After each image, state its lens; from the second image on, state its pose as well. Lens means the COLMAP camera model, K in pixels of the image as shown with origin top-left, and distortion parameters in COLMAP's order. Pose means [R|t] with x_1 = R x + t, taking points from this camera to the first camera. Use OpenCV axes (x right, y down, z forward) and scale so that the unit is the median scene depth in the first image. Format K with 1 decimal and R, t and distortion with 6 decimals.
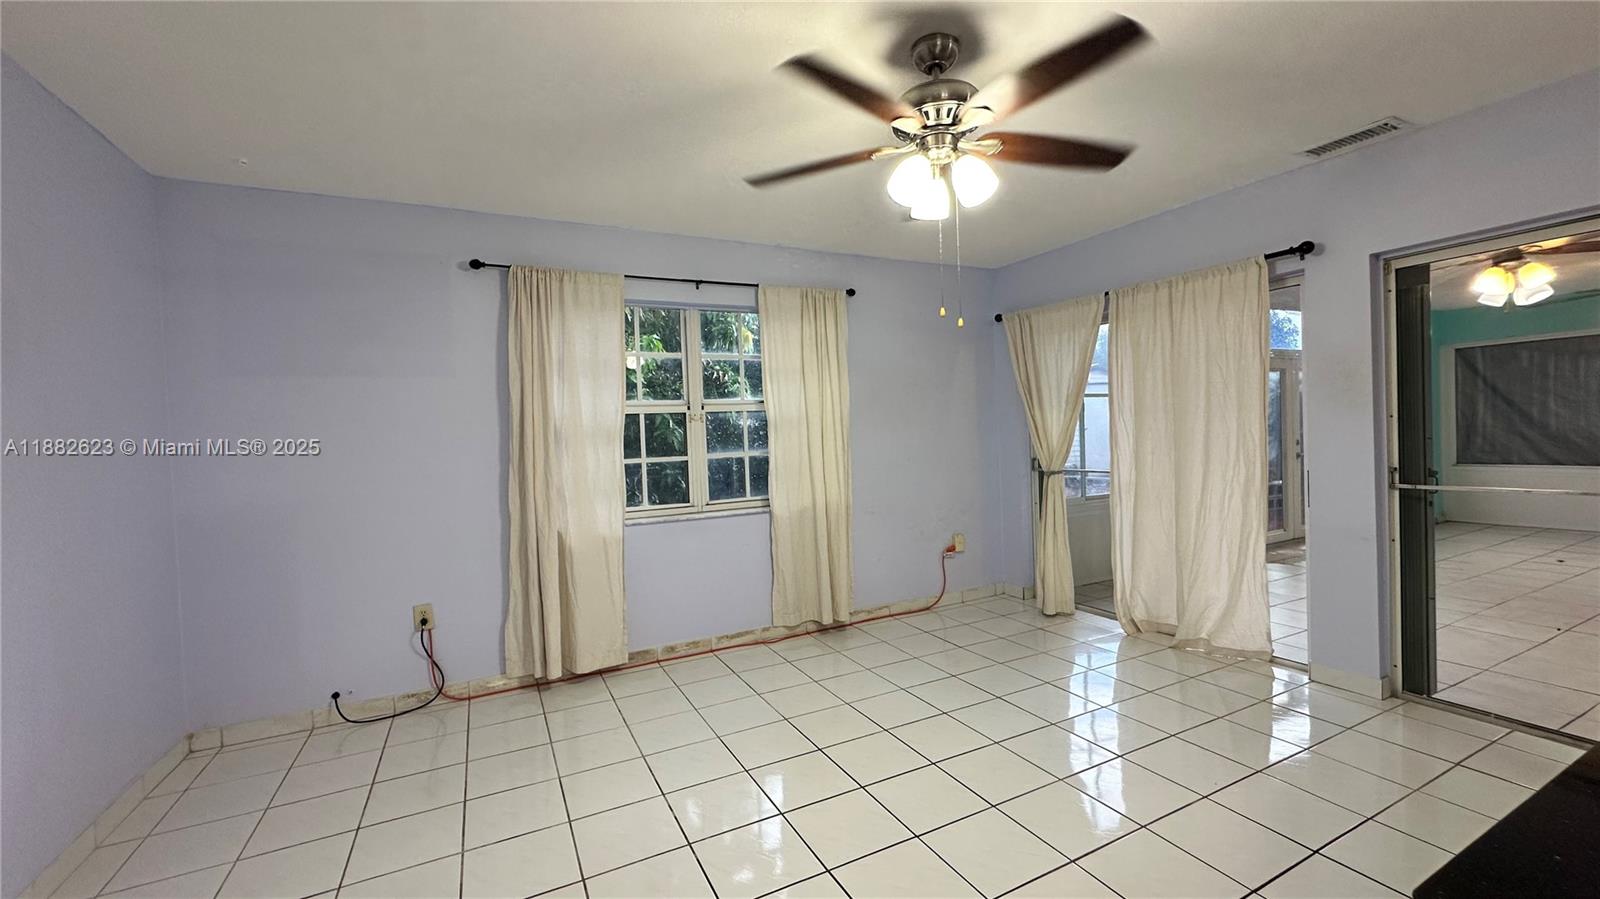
lens RADIAL K [[637.4, 0, 800.0], [0, 637.4, 449.5], [0, 0, 1]] dist [-0.002831, 0.000594]
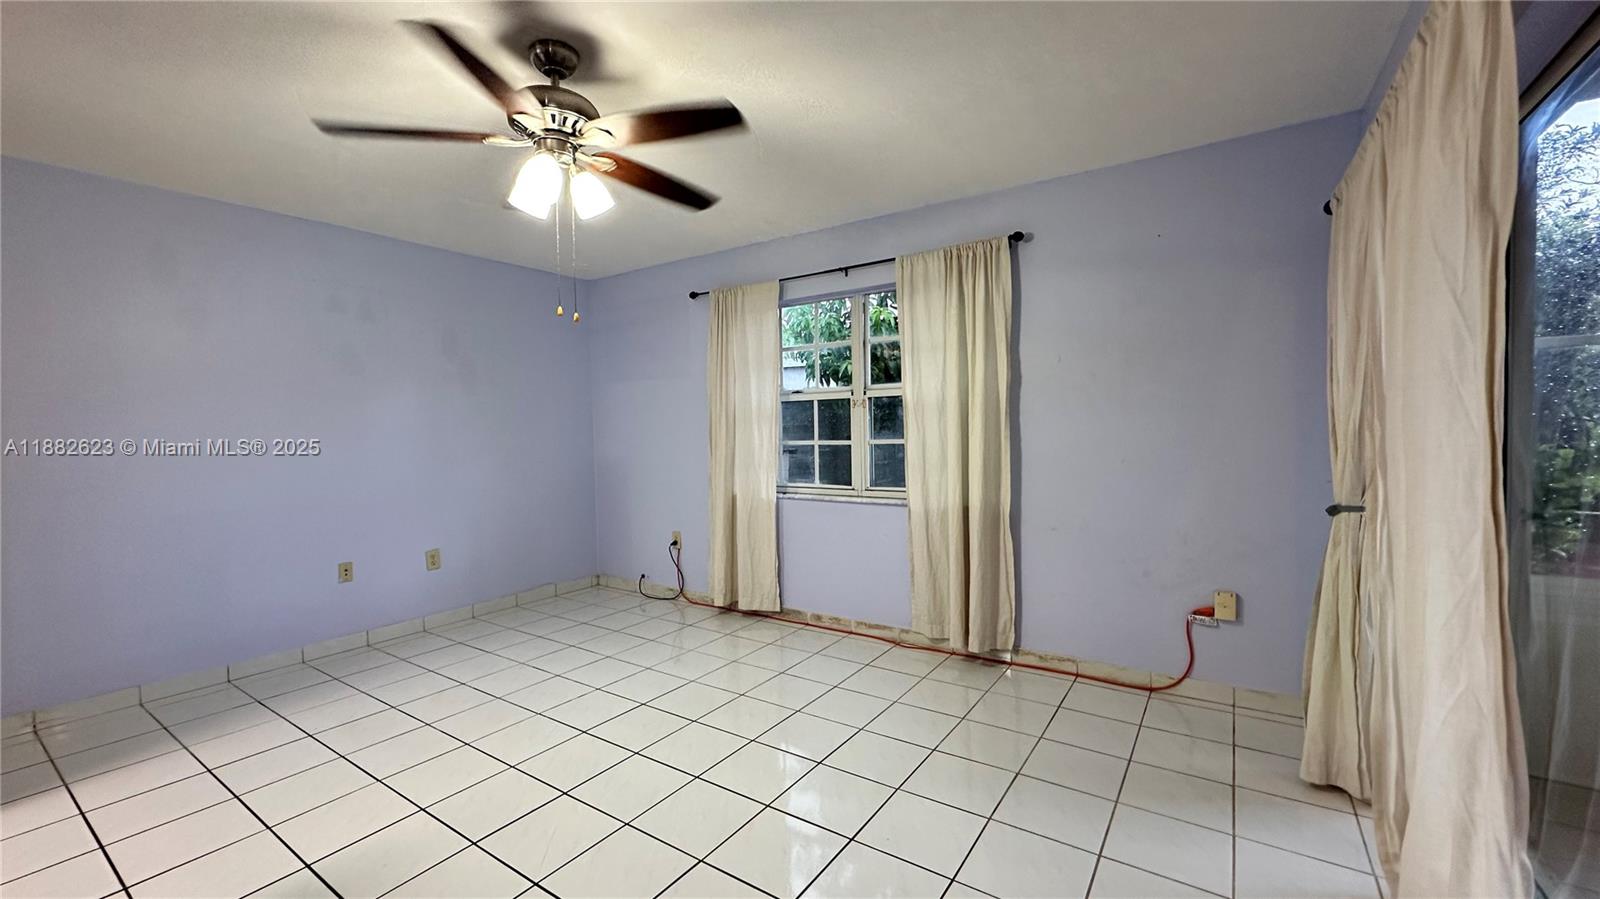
lens RADIAL K [[637.4, 0, 800.0], [0, 637.4, 449.5], [0, 0, 1]] dist [-0.002831, 0.000594]
pose [[0.488494, 0.059901, -0.870509, 0.688644], [-0.022890, 0.998177, 0.055841, -0.031218], [0.872267, -0.007352, 0.488975, 0.430631]]
